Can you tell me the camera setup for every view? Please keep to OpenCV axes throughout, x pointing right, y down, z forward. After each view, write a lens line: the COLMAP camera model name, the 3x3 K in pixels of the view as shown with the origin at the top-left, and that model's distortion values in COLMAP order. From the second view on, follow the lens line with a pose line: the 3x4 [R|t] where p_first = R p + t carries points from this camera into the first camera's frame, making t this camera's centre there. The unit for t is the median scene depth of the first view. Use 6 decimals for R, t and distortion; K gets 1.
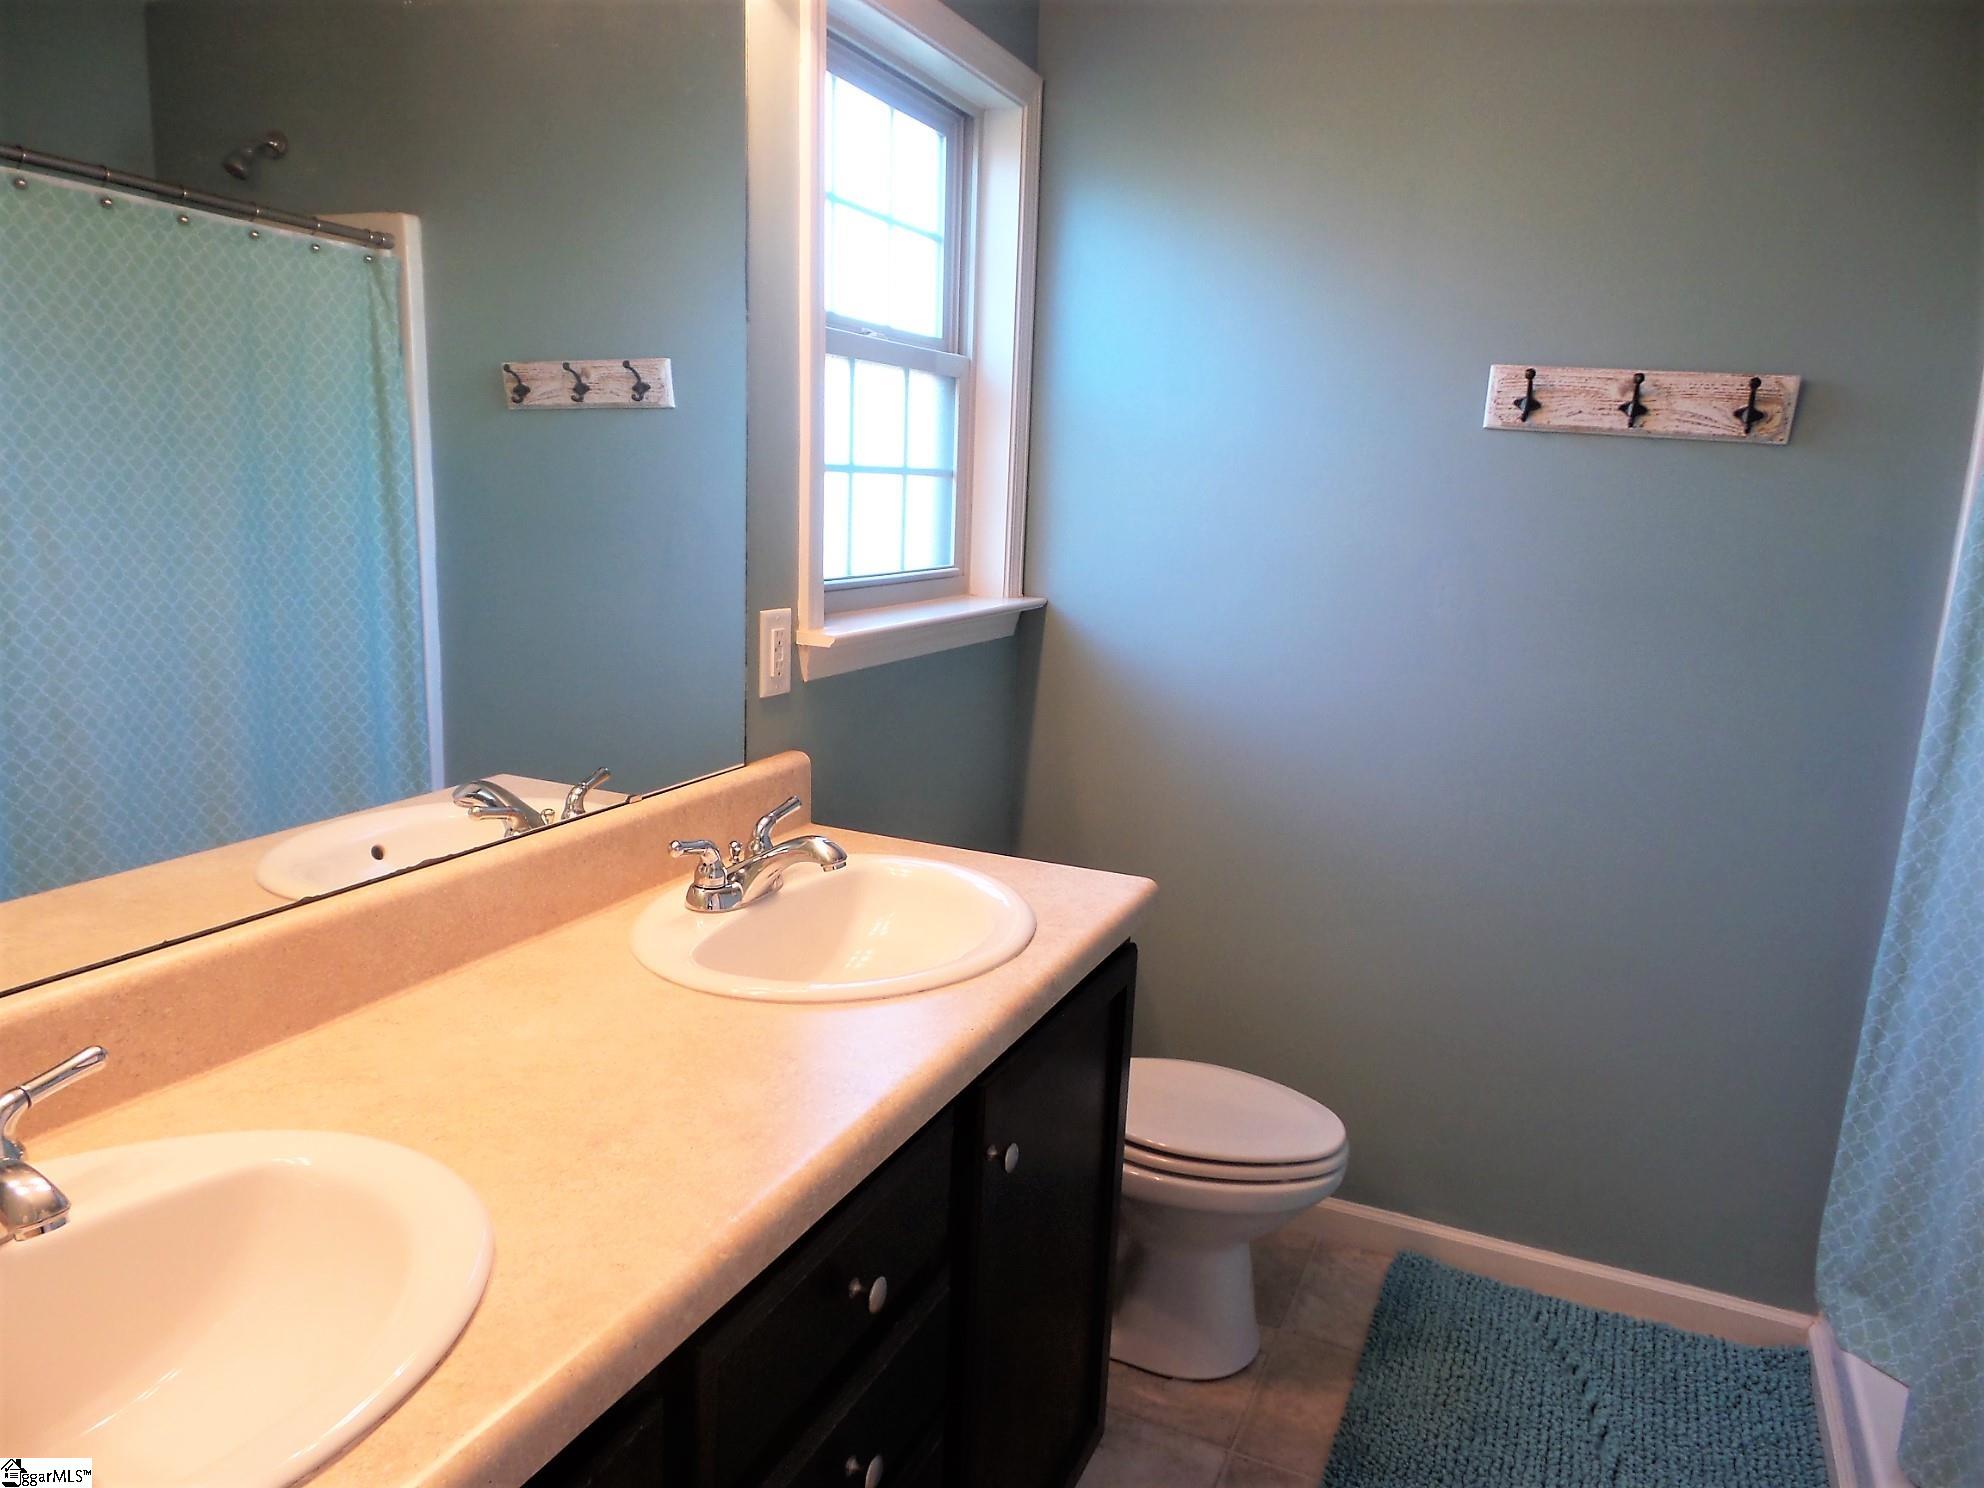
lens RADIAL K [[1383.2, 0, 998.8], [0, 1383.2, 745.4], [0, 0, 1]] dist [0.008610, -0.001986]
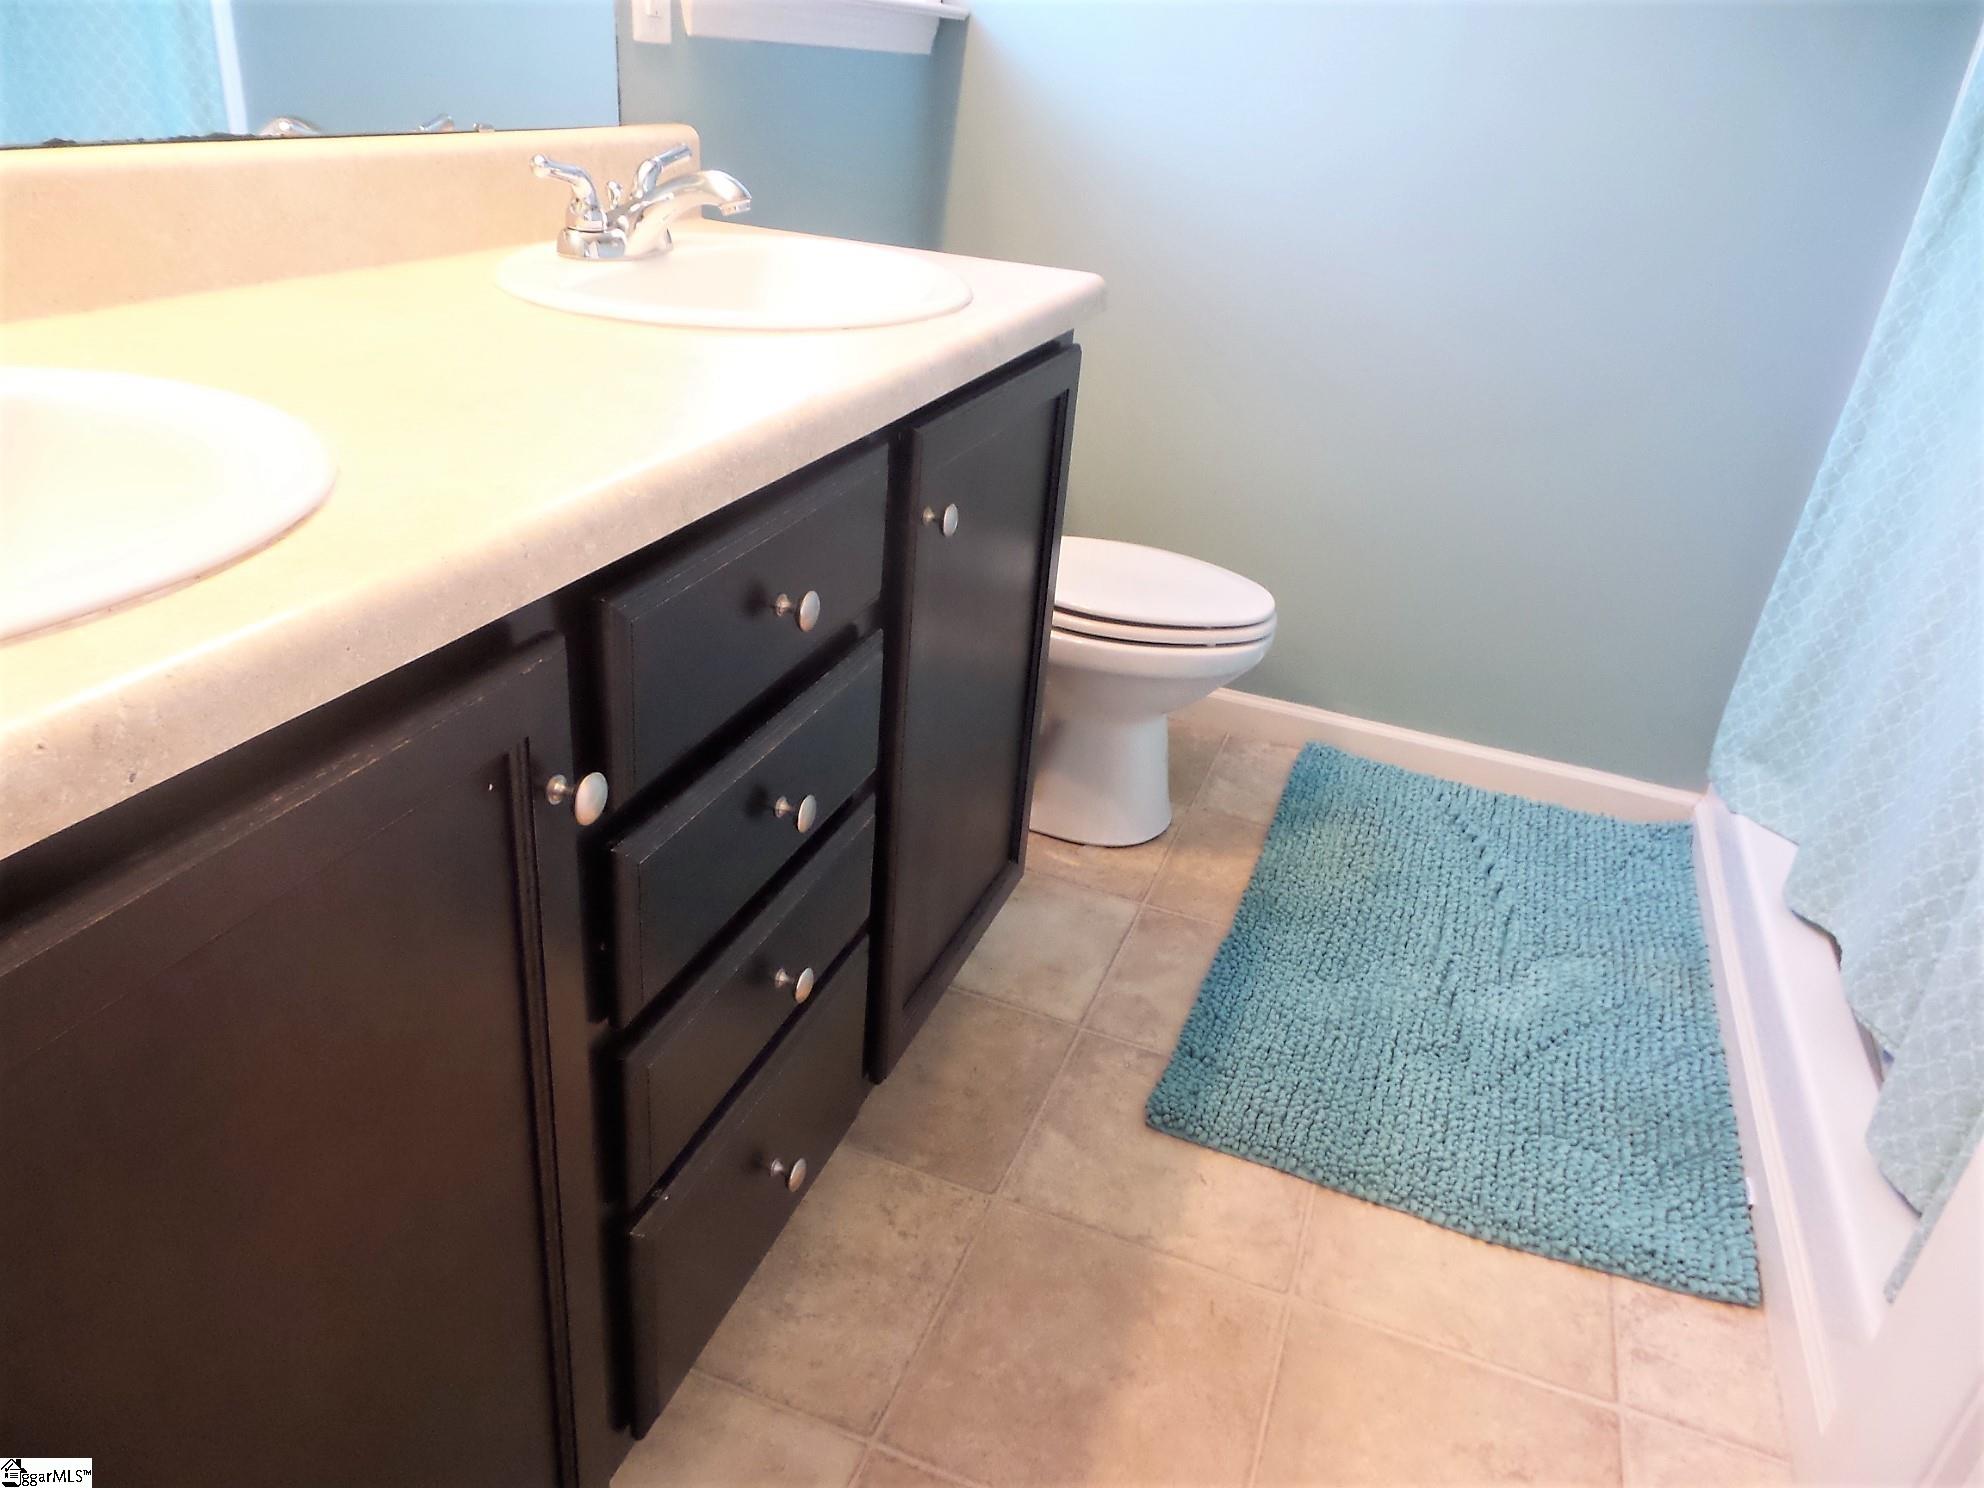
lens RADIAL K [[1386.6, 0, 992.0], [0, 1386.6, 744.0], [0, 0, 1]] dist [0.010004, 0.002408]
pose [[0.996982, 0.002252, 0.077605, -0.020297], [-0.023296, 0.962197, 0.271357, 0.119394], [-0.074060, -0.272345, 0.959345, 0.065854]]
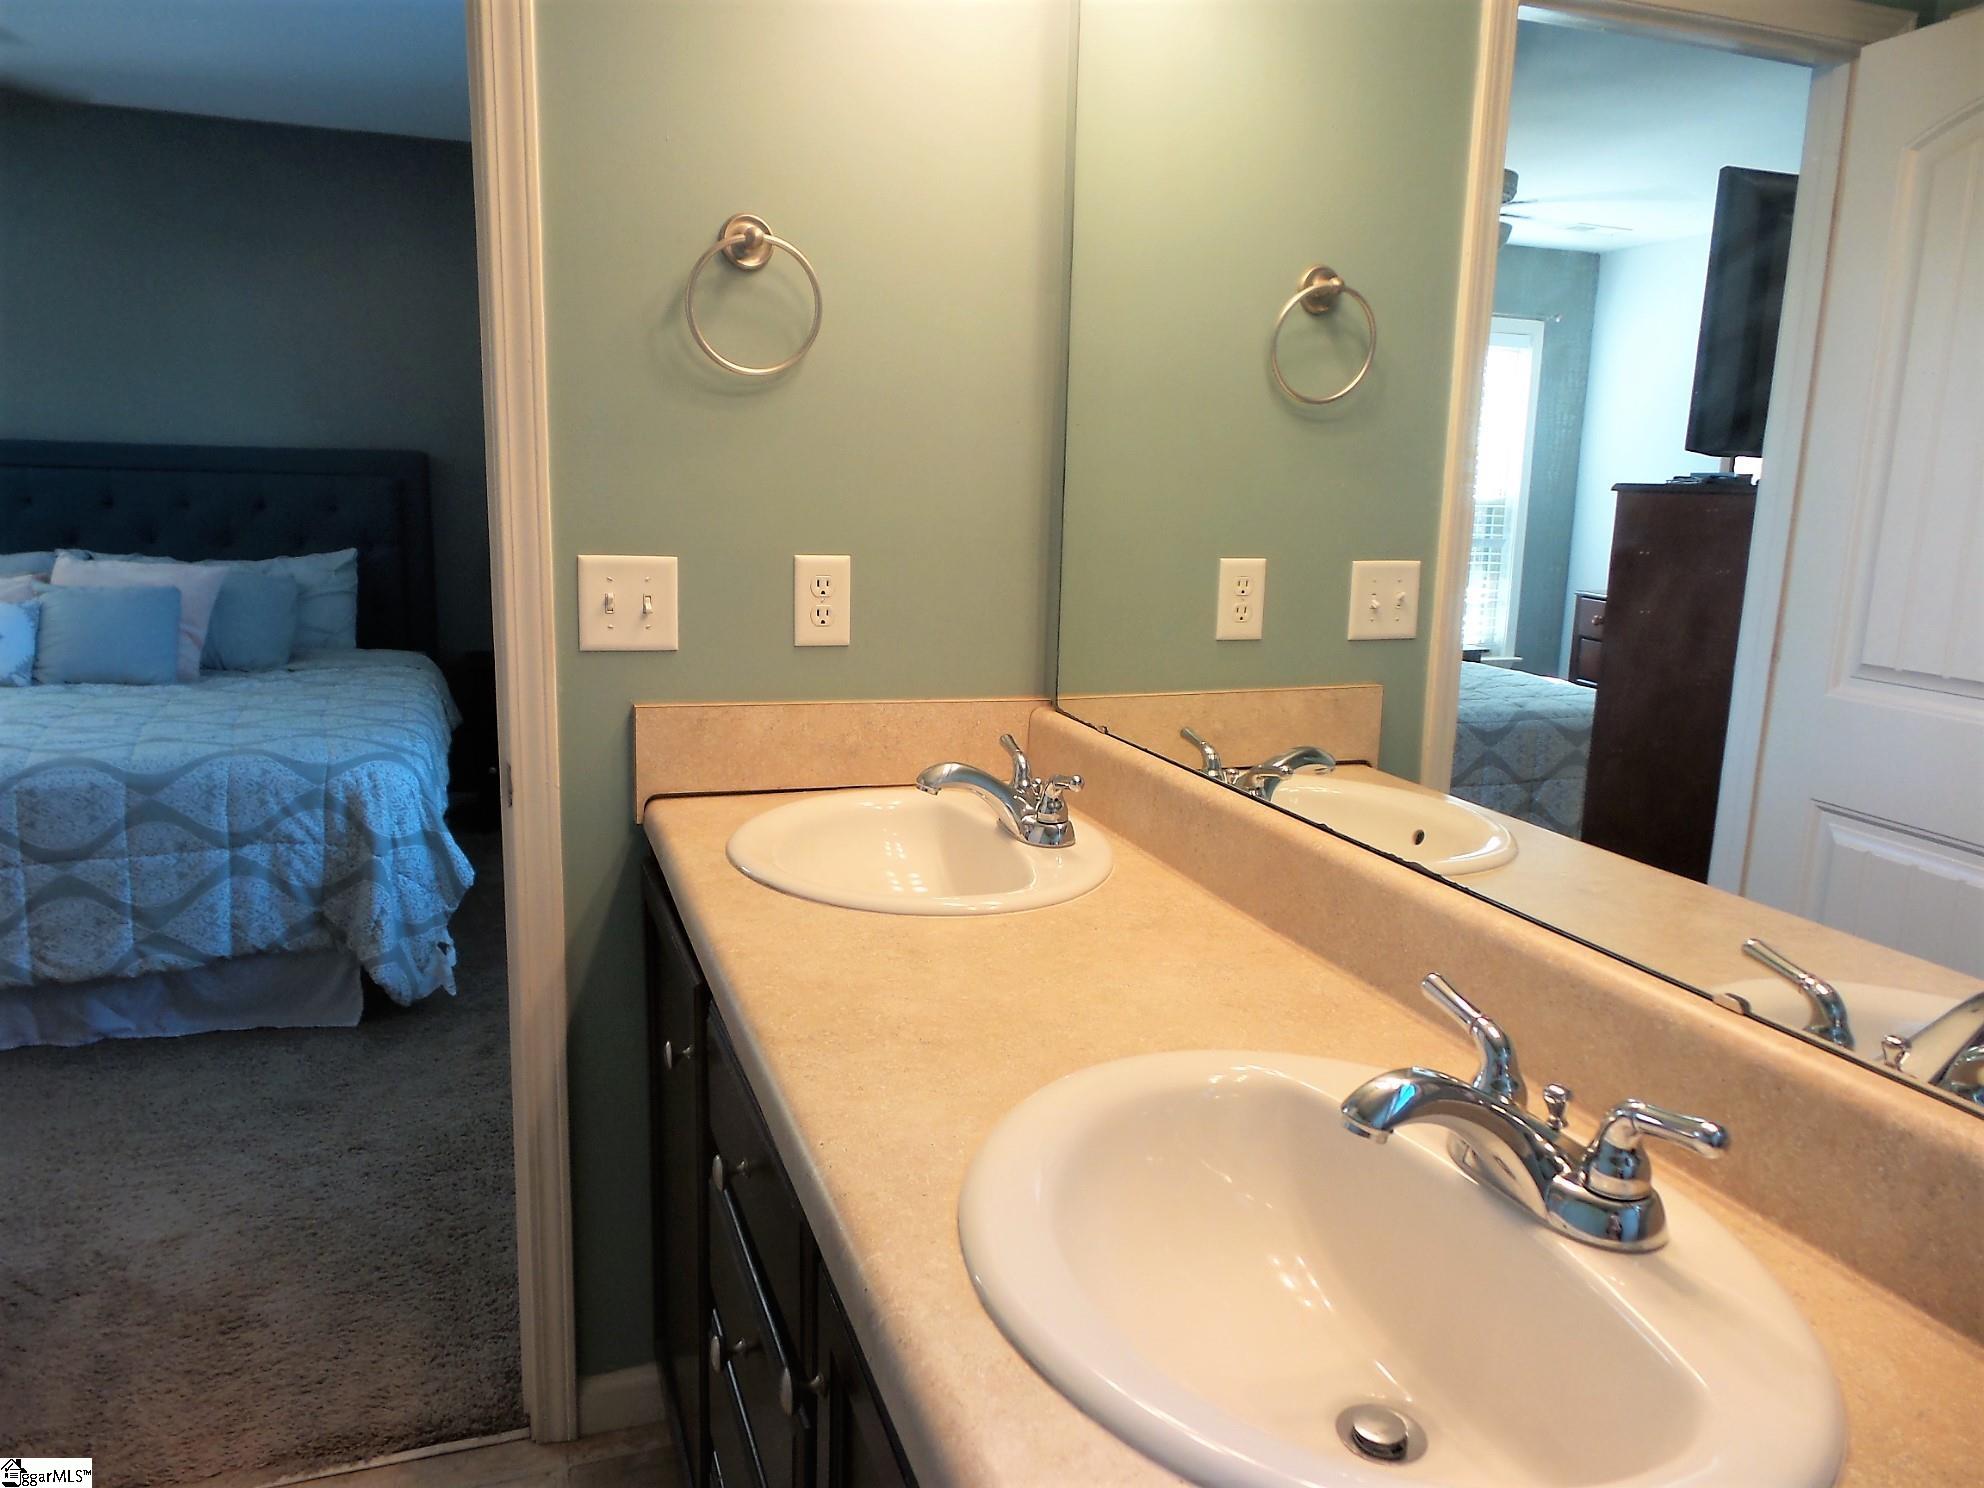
lens RADIAL K [[1383.2, 0, 998.8], [0, 1383.2, 745.4], [0, 0, 1]] dist [0.008610, -0.001986]
pose [[-0.714013, 0.065389, -0.697072, 0.217103], [-0.202871, 0.933593, 0.295378, -0.111557], [0.670096, 0.352319, -0.653332, 0.827554]]
